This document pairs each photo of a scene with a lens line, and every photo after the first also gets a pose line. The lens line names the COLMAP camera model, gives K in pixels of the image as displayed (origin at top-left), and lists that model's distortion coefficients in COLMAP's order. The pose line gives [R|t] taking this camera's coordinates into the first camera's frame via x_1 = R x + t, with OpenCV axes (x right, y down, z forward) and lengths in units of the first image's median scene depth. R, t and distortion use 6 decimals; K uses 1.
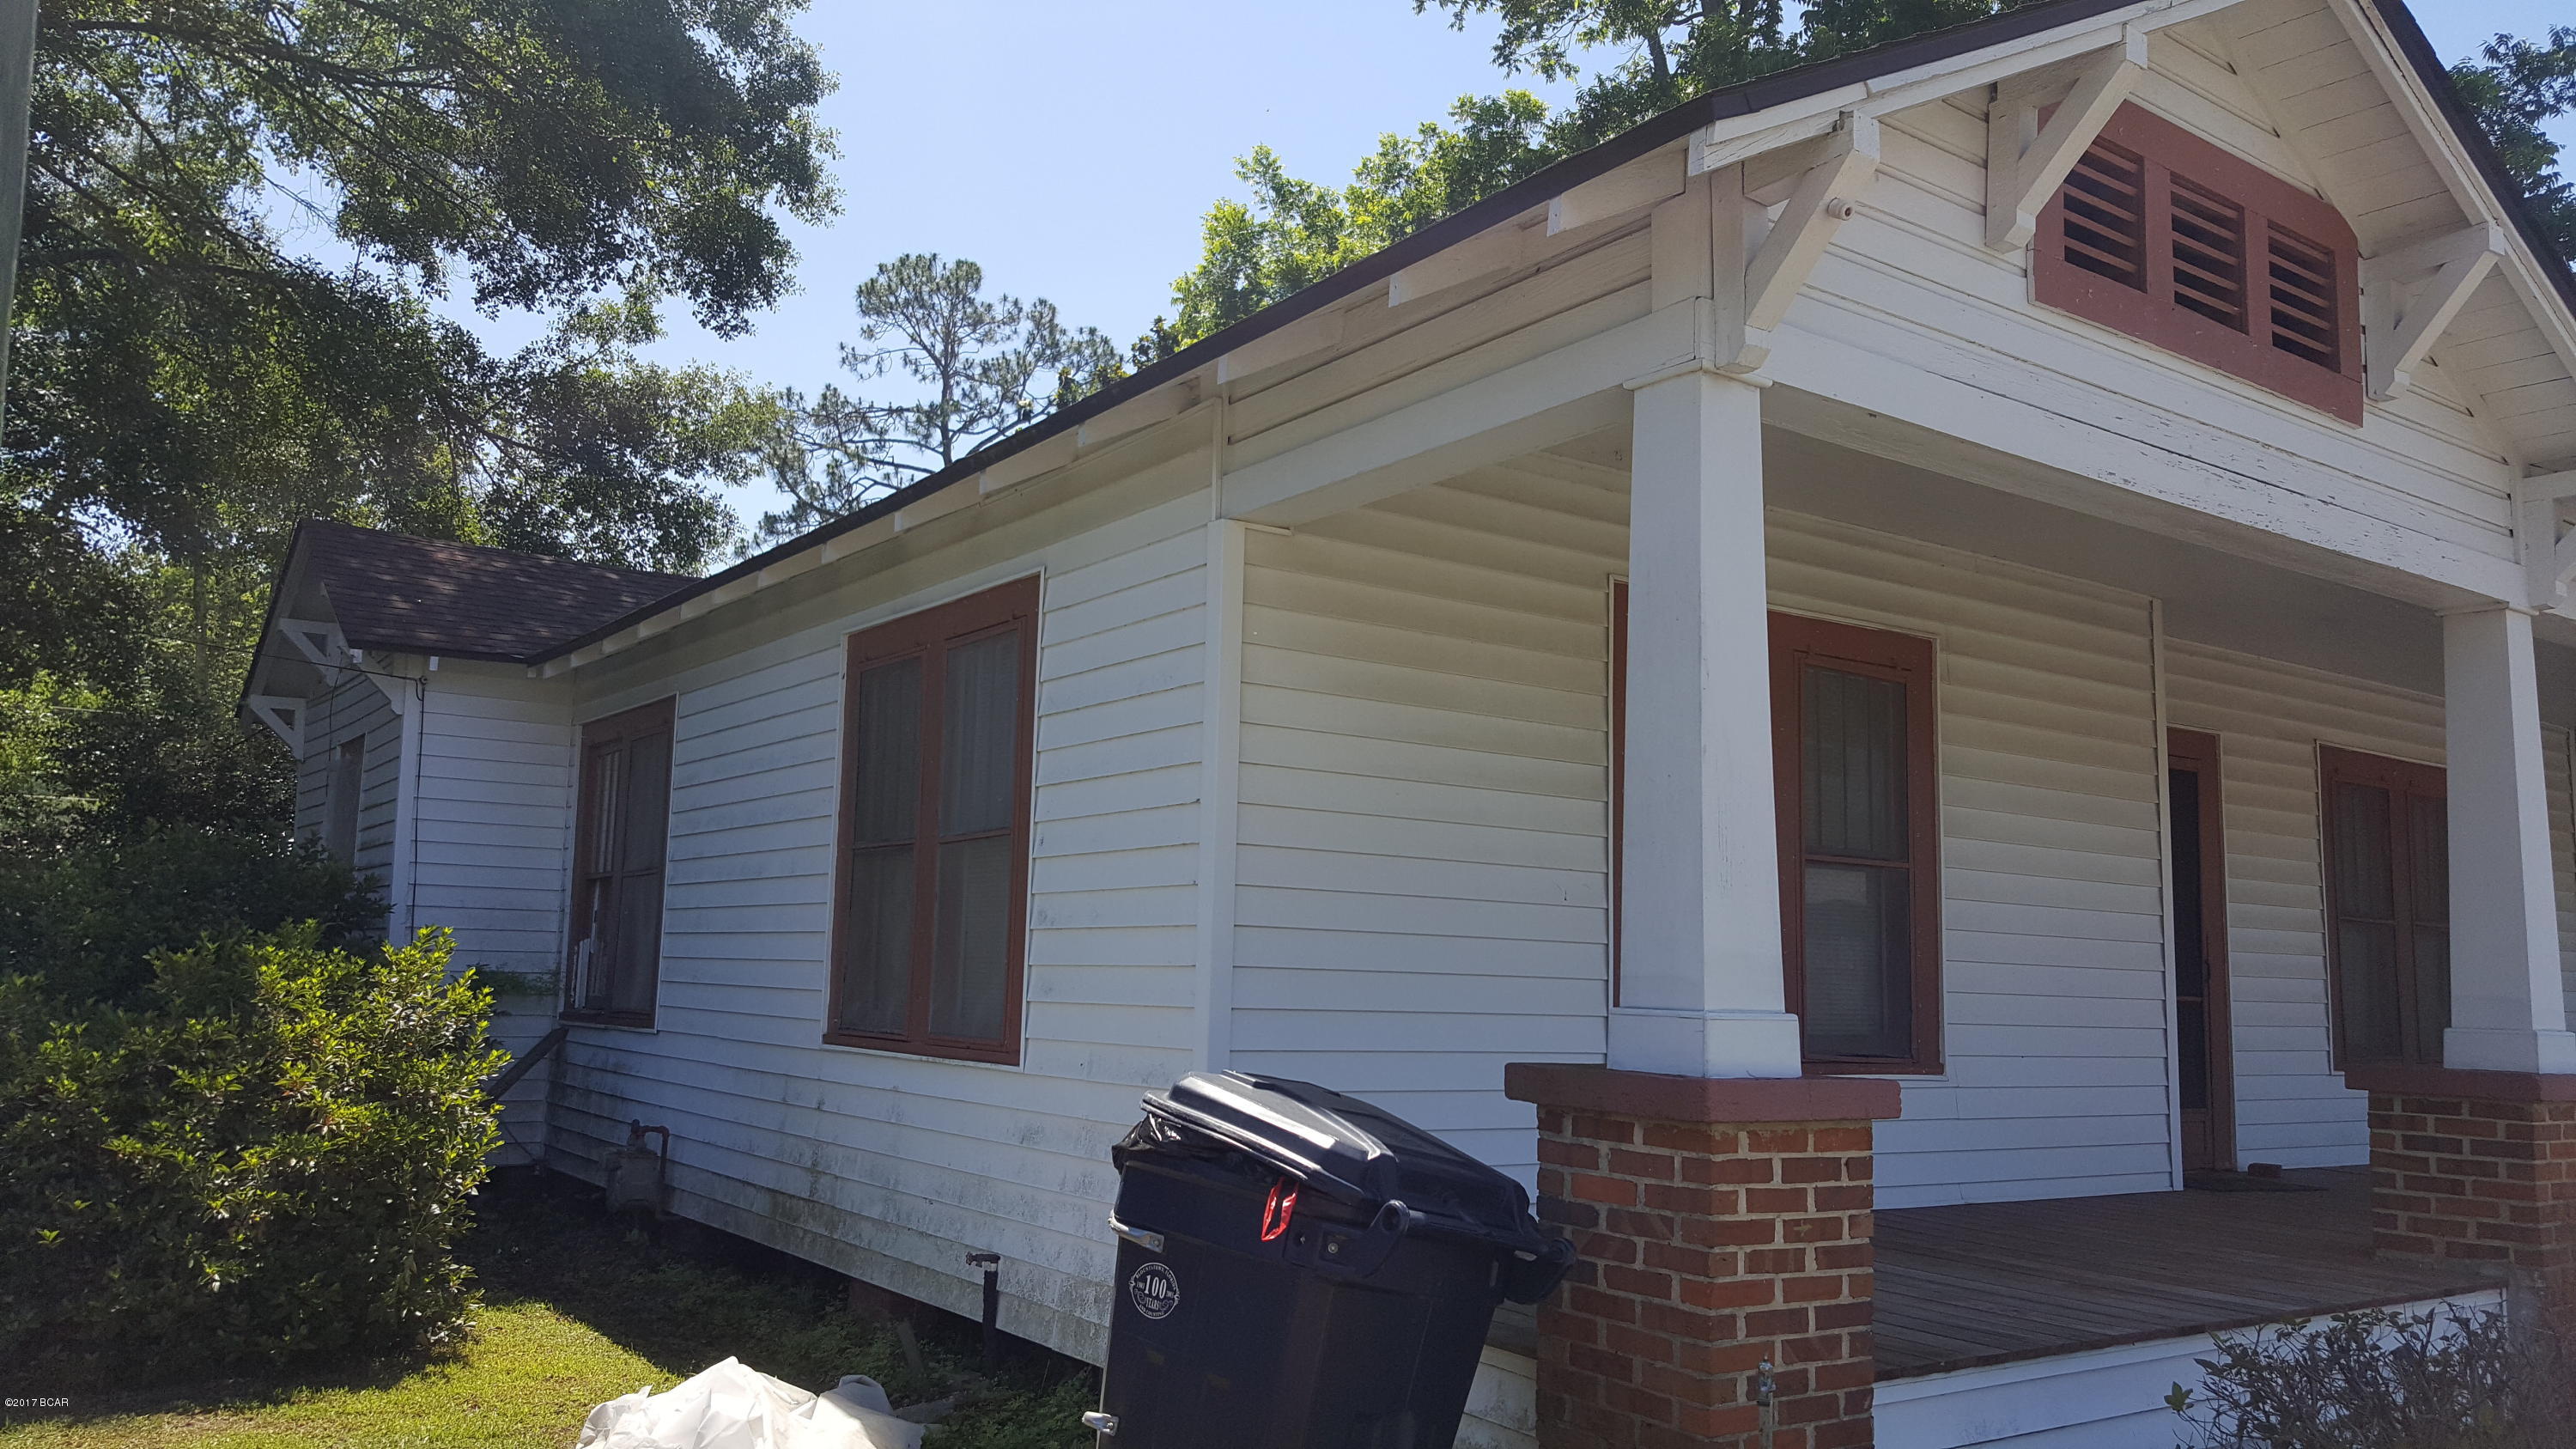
lens RADIAL K [[1933.3, 0, 1318.2], [0, 1933.3, 719.5], [0, 0, 1]] dist [0.114551, -0.170489]
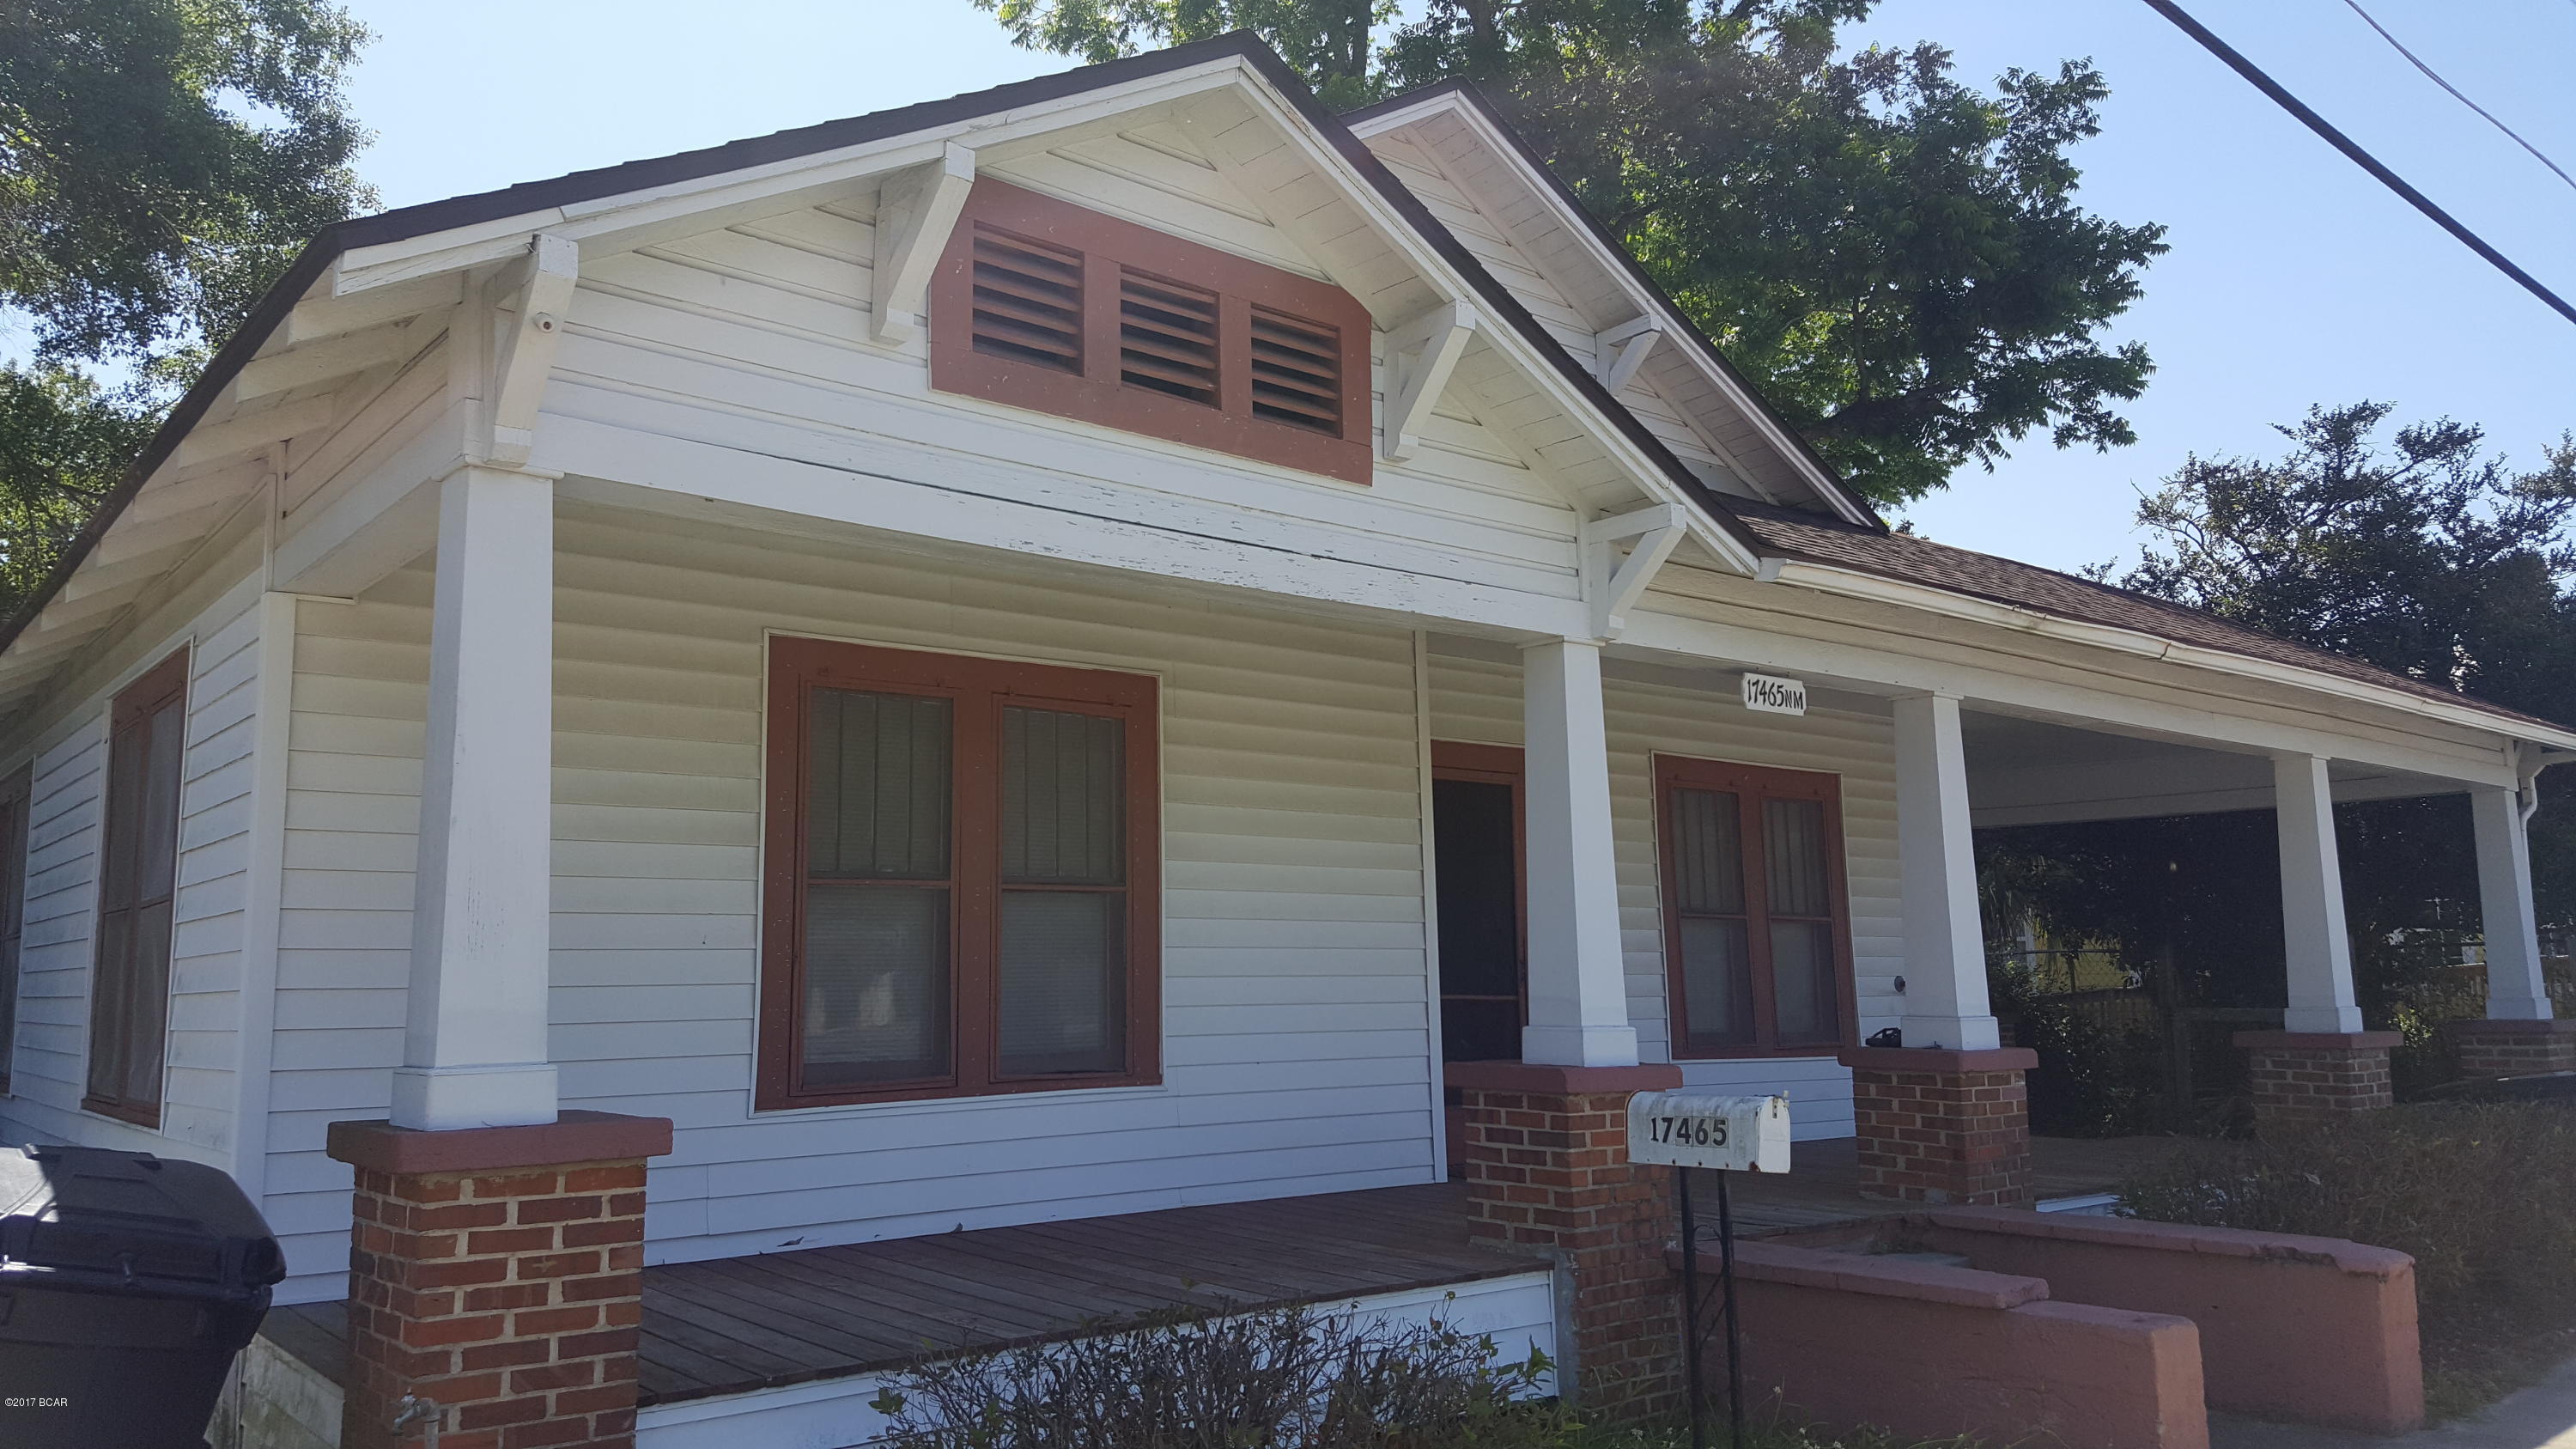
lens RADIAL K [[1900.7, 0, 1177.1], [0, 1900.7, 685.3], [0, 0, 1]] dist [0.142806, -0.268273]
pose [[0.997641, -0.028280, 0.062559, 0.333150], [0.029804, 0.999278, -0.023565, -0.013875], [-0.061847, 0.025374, 0.997763, -0.055033]]
